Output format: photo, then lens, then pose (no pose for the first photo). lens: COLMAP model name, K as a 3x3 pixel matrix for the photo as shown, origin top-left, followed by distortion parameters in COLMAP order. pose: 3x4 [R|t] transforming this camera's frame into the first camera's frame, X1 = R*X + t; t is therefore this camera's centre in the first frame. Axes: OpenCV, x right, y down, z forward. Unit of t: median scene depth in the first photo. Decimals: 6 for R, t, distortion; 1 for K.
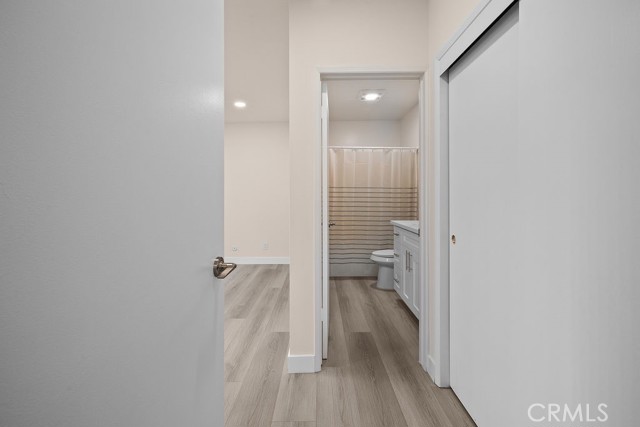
lens RADIAL K [[270.9, 0, 316.4], [0, 270.9, 210.3], [0, 0, 1]] dist [0.005375, -0.000578]
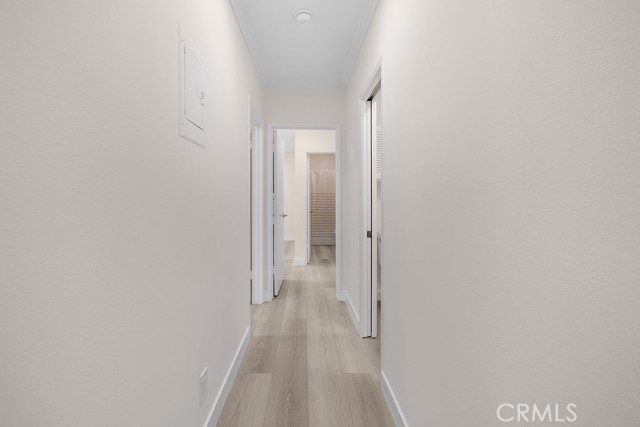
lens RADIAL K [[270.9, 0, 319.9], [0, 270.9, 211.7], [0, 0, 1]] dist [0.005375, -0.000578]
pose [[0.997640, -0.001281, 0.068651, -0.016978], [0.001443, 0.999996, -0.002305, 0.036981], [-0.068647, 0.002399, 0.997638, -0.755476]]
